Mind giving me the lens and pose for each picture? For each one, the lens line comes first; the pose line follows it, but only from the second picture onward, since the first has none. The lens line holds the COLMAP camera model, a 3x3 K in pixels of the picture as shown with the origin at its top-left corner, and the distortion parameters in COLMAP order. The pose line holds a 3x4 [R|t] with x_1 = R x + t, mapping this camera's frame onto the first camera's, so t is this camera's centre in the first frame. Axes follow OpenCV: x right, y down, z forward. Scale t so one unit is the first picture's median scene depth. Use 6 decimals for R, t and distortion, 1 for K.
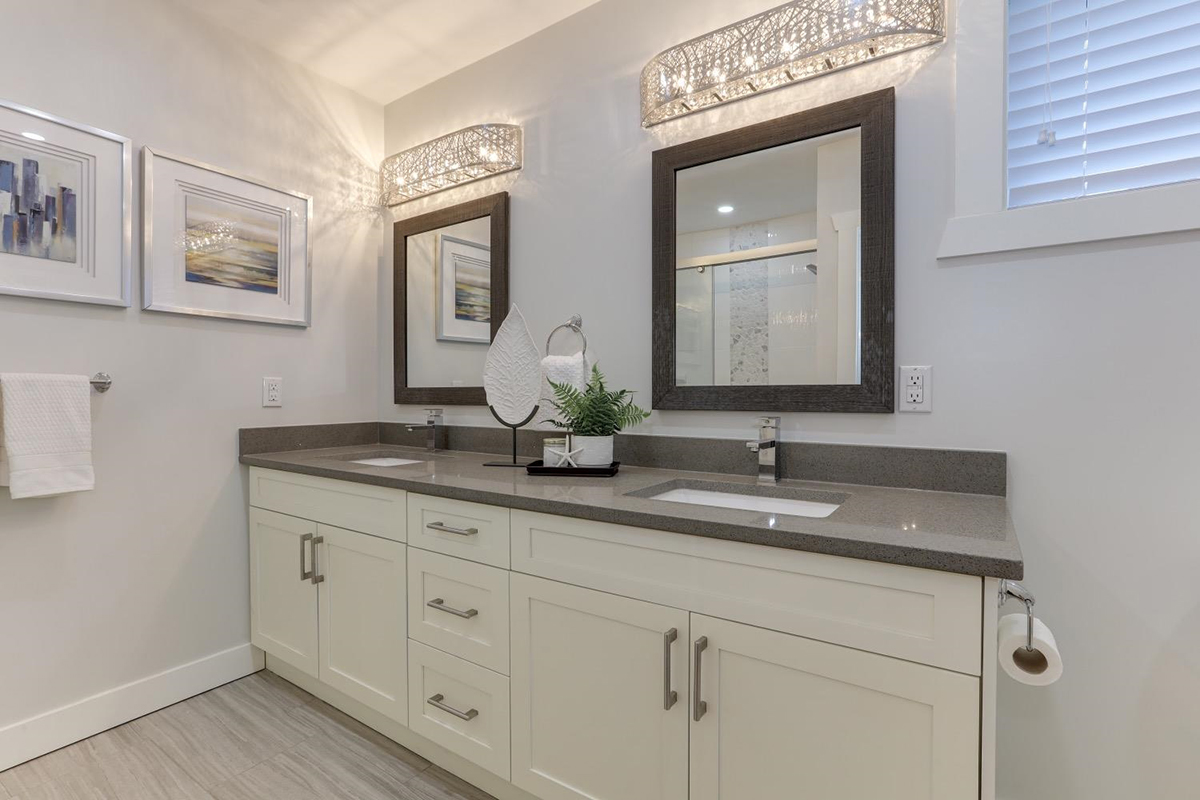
lens RADIAL K [[549.6, 0, 593.3], [0, 549.6, 395.9], [0, 0, 1]] dist [-0.001489, 0.010168]
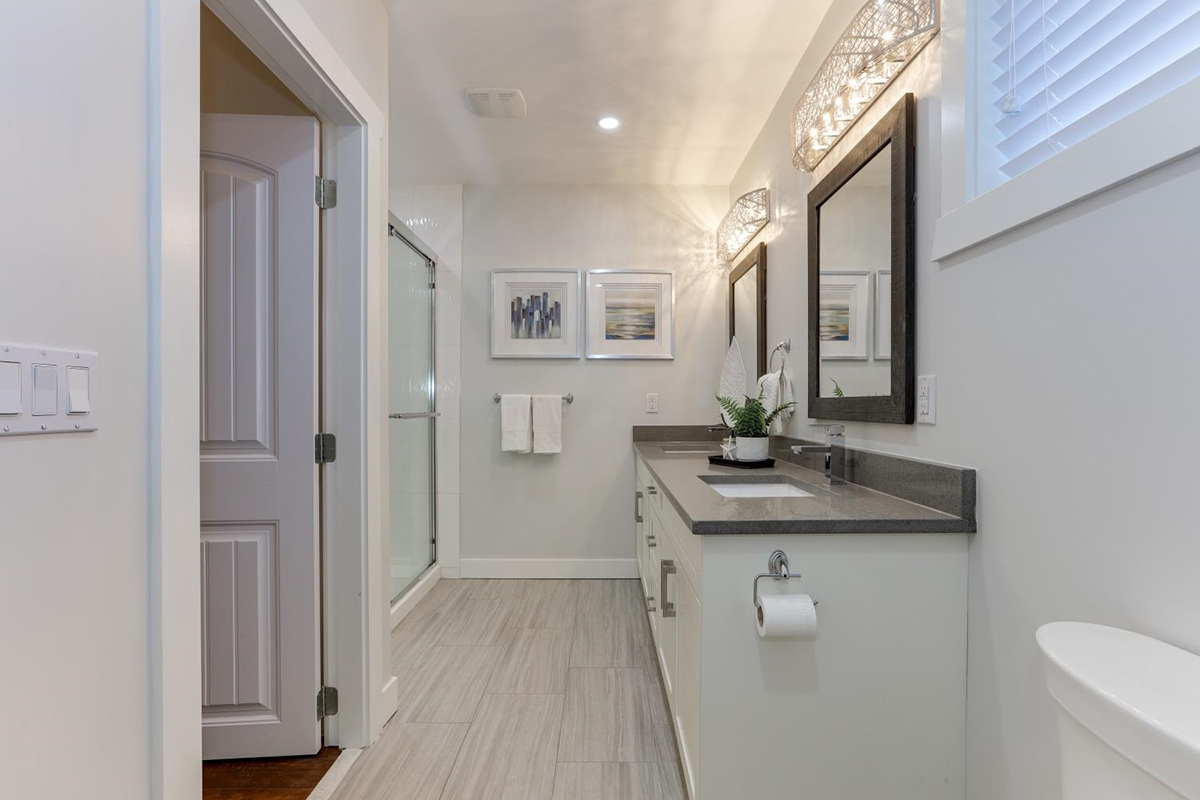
lens RADIAL K [[565.7, 0, 602.5], [0, 565.7, 403.3], [0, 0, 1]] dist [-0.001699, 0.008556]
pose [[0.568104, -0.001513, -0.822955, 0.767974], [-0.000673, 0.999997, -0.002303, -0.002812], [0.822956, 0.001863, 0.568101, -0.025128]]
